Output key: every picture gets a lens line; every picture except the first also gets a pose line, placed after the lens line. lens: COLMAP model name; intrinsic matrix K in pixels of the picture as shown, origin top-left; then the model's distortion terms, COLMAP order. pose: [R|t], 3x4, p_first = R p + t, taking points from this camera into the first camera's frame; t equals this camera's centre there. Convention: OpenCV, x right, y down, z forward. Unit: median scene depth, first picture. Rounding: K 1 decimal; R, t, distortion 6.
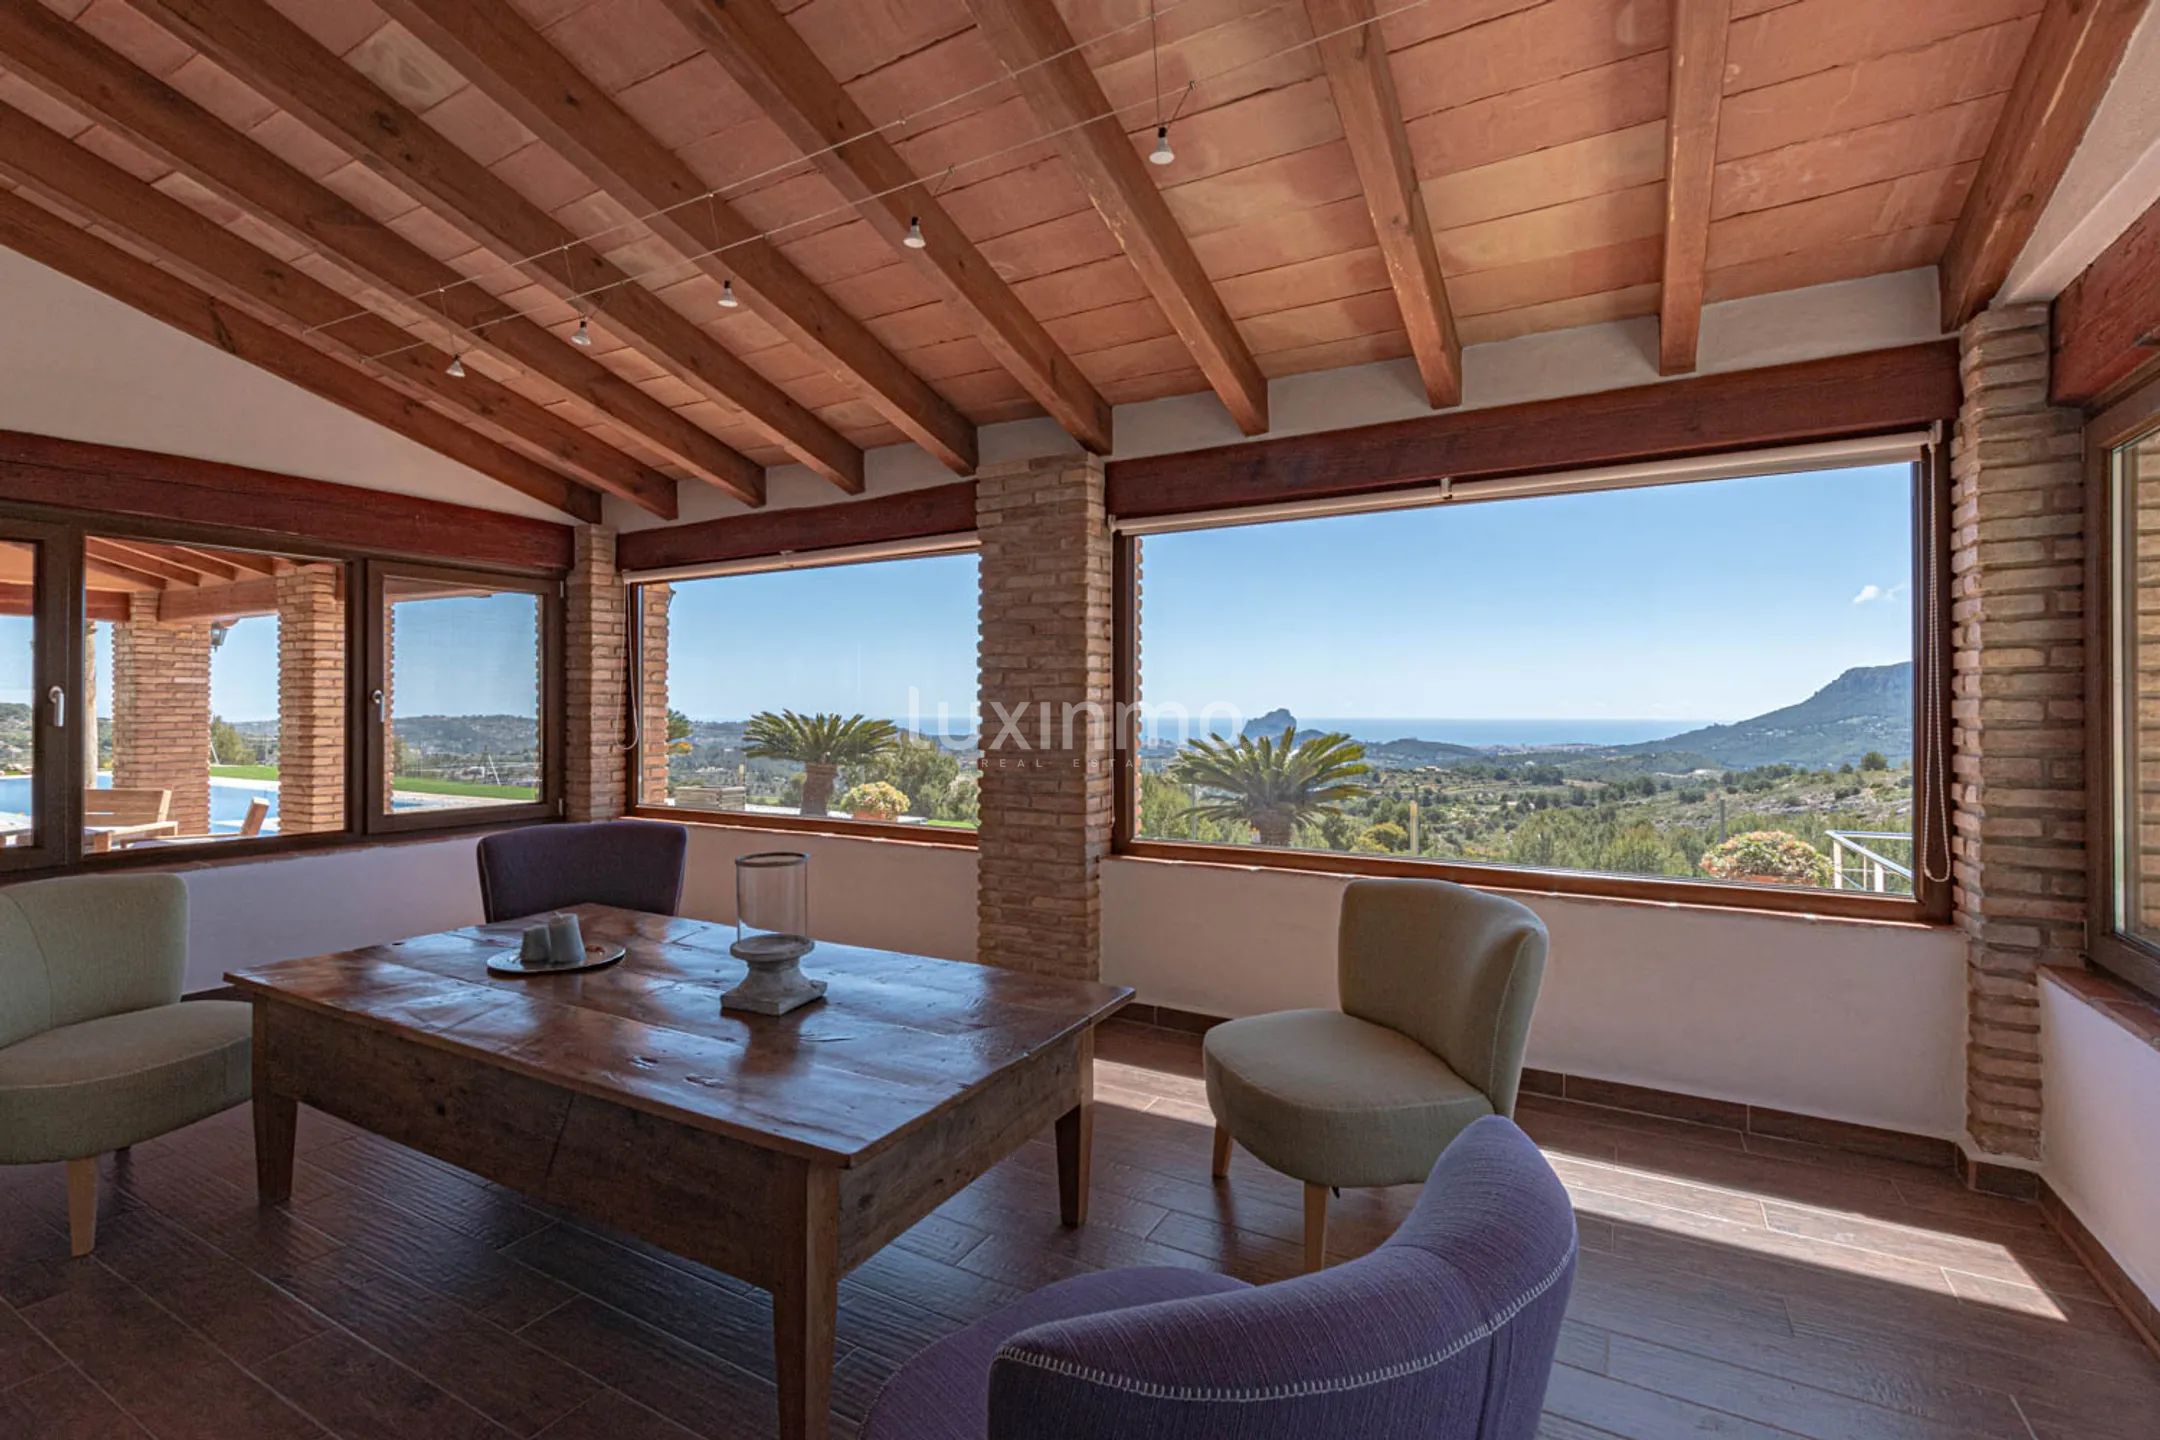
lens RADIAL K [[964.0, 0, 1079.1], [0, 964.0, 706.0], [0, 0, 1]] dist [0.002267, -0.001386]
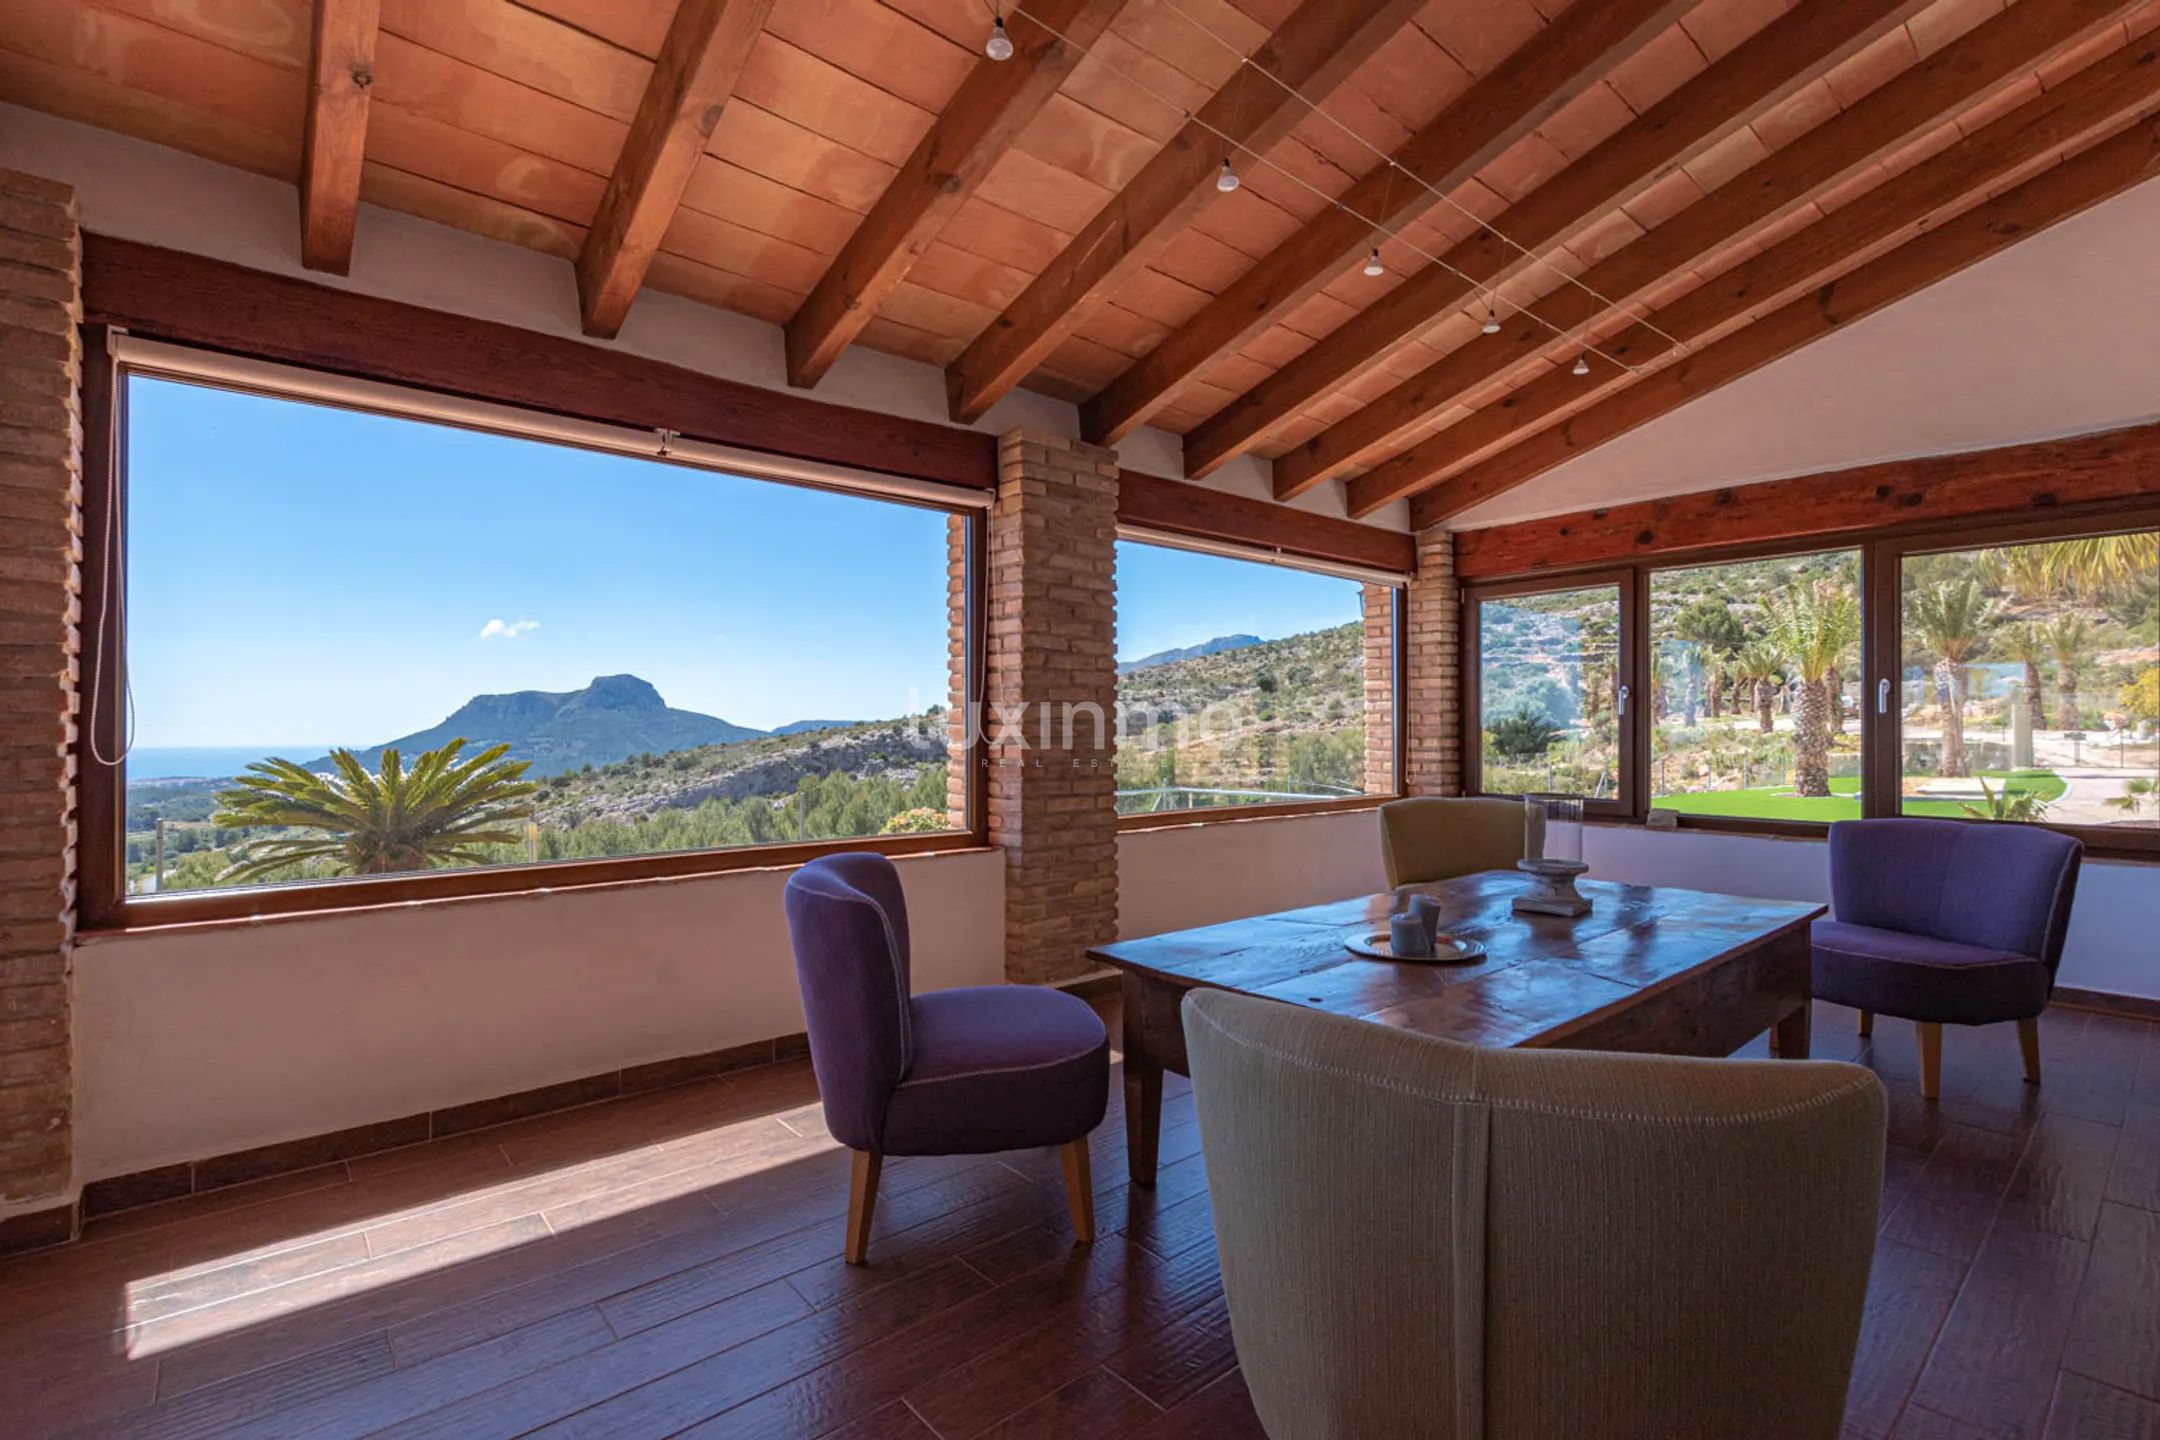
lens RADIAL K [[964.0, 0, 1079.0], [0, 964.0, 724.3], [0, 0, 1]] dist [0.002267, -0.001386]
pose [[0.352974, 0.005367, 0.935618, -0.968607], [0.001201, 0.999980, -0.006189, 0.041492], [-0.935632, 0.003308, 0.352961, 0.646365]]
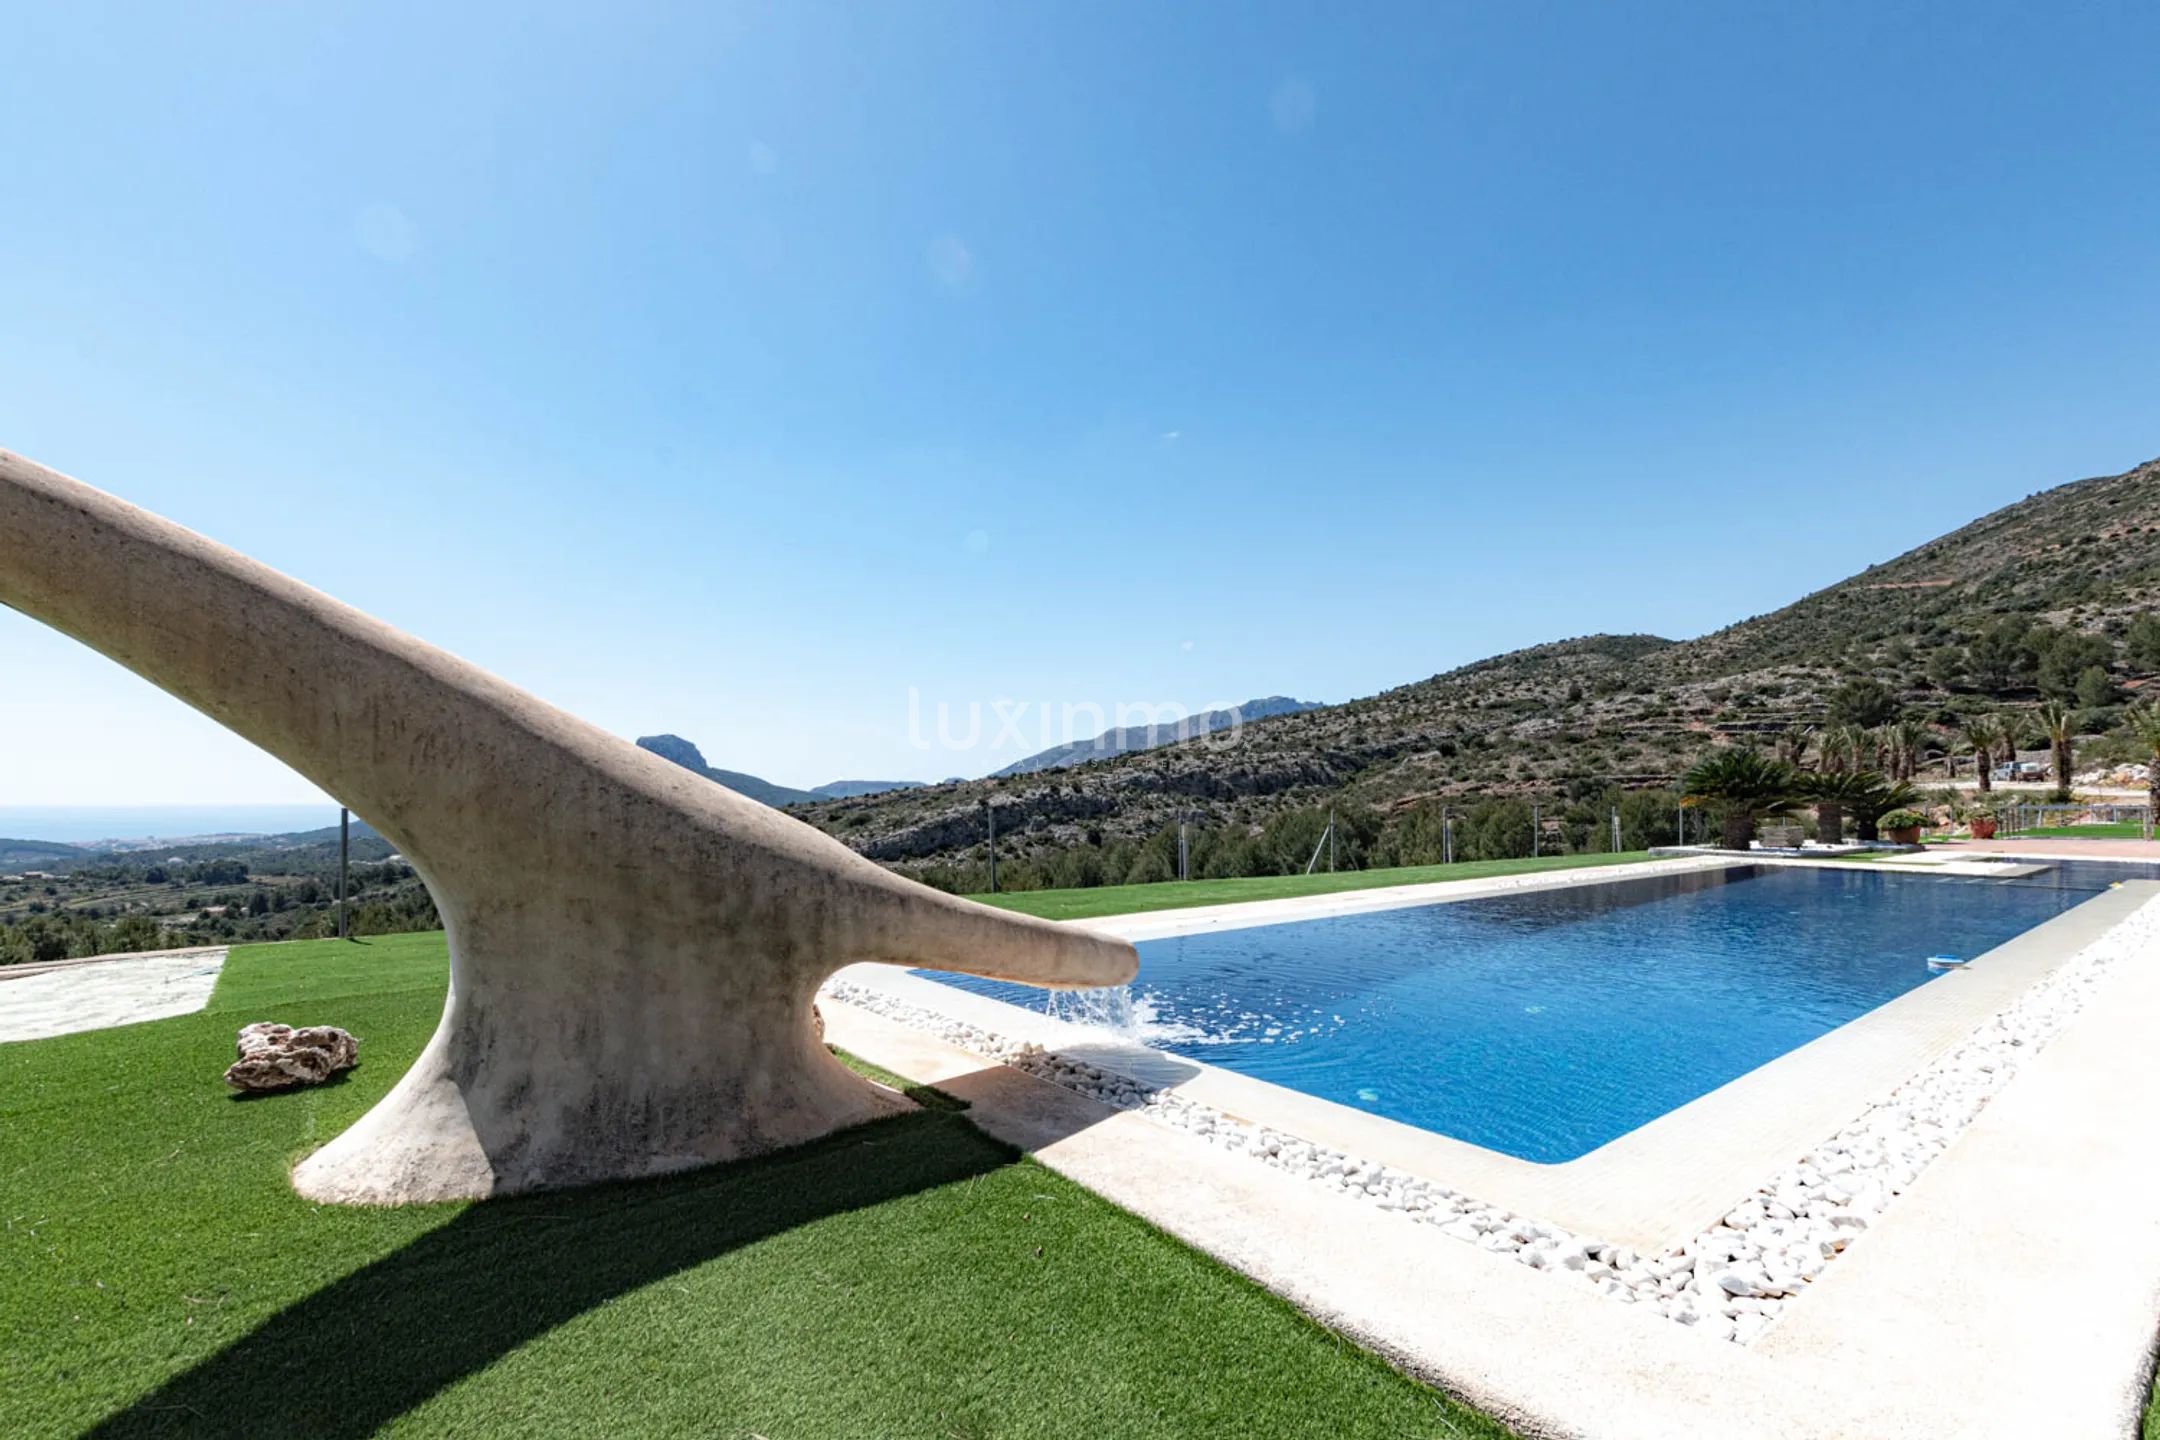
lens RADIAL K [[964.0, 0, 1098.4], [0, 964.0, 783.6], [0, 0, 1]] dist [0.002267, -0.001386]
pose [[0.372597, 0.008719, 0.927952, -1.068910], [-0.003199, 0.999962, -0.008111, 0.042998], [-0.927988, 0.000054, 0.372610, 0.715836]]
